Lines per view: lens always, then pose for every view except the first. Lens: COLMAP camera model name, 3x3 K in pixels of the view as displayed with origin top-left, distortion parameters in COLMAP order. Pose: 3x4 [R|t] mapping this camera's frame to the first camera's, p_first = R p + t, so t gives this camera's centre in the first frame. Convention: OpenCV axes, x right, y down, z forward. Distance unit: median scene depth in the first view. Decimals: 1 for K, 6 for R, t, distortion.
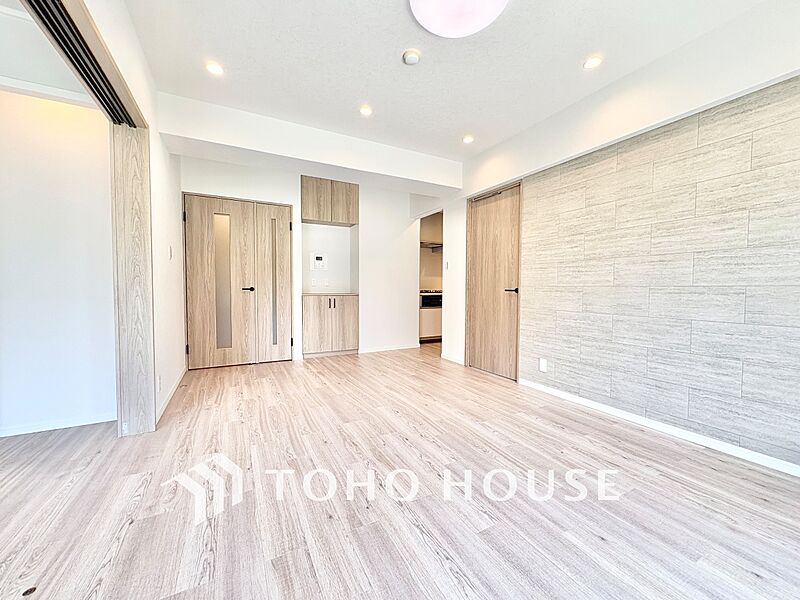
lens RADIAL K [[319.9, 0, 400.6], [0, 319.9, 300.5], [0, 0, 1]] dist [-0.000586, 0.000498]
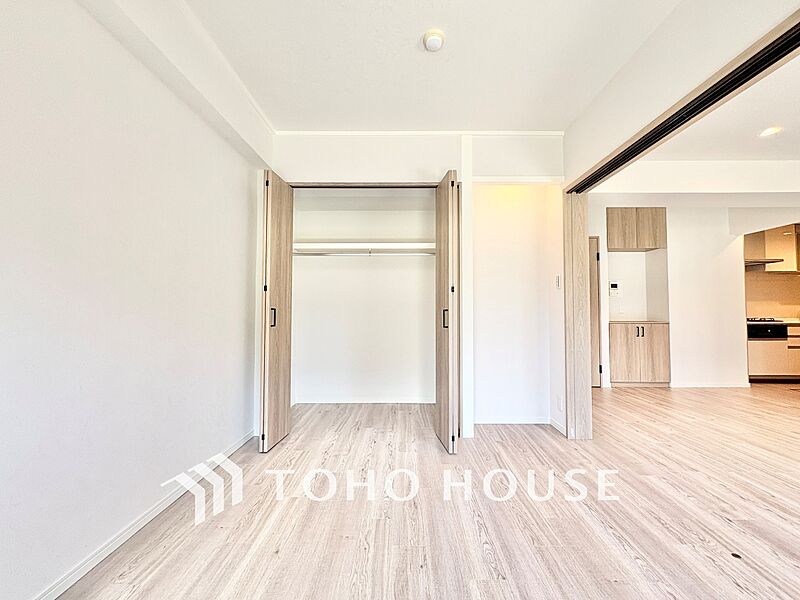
lens RADIAL K [[319.9, 0, 401.4], [0, 319.9, 299.7], [0, 0, 1]] dist [-0.000586, 0.000498]
pose [[0.878915, -0.021205, -0.476507, -0.574566], [-0.016690, 0.997032, -0.075154, -0.004196], [0.476687, 0.074007, 0.875952, -0.292022]]
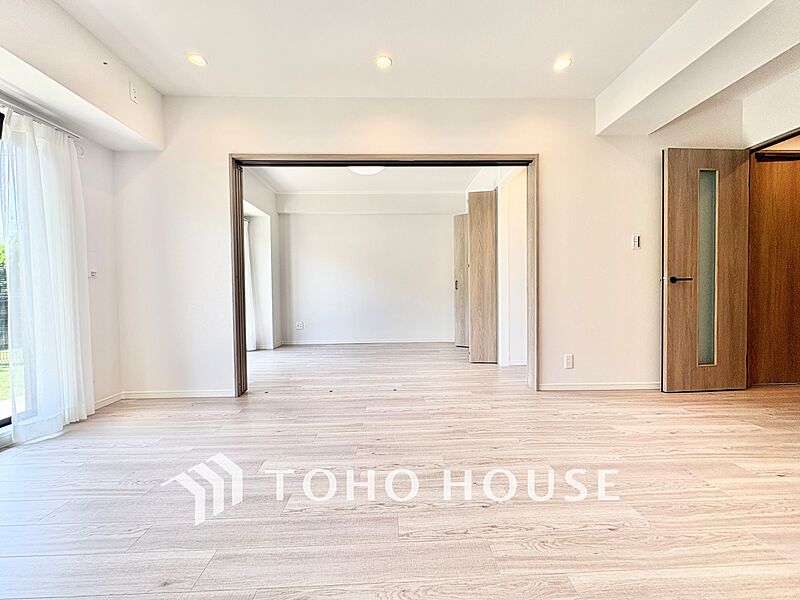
lens RADIAL K [[319.9, 0, 401.0], [0, 319.9, 300.0], [0, 0, 1]] dist [-0.000586, 0.000498]
pose [[-0.439045, 0.022383, -0.898186, 0.434999], [-0.026740, 0.998921, 0.037965, 0.006488], [0.898067, 0.040686, -0.437973, 0.747756]]
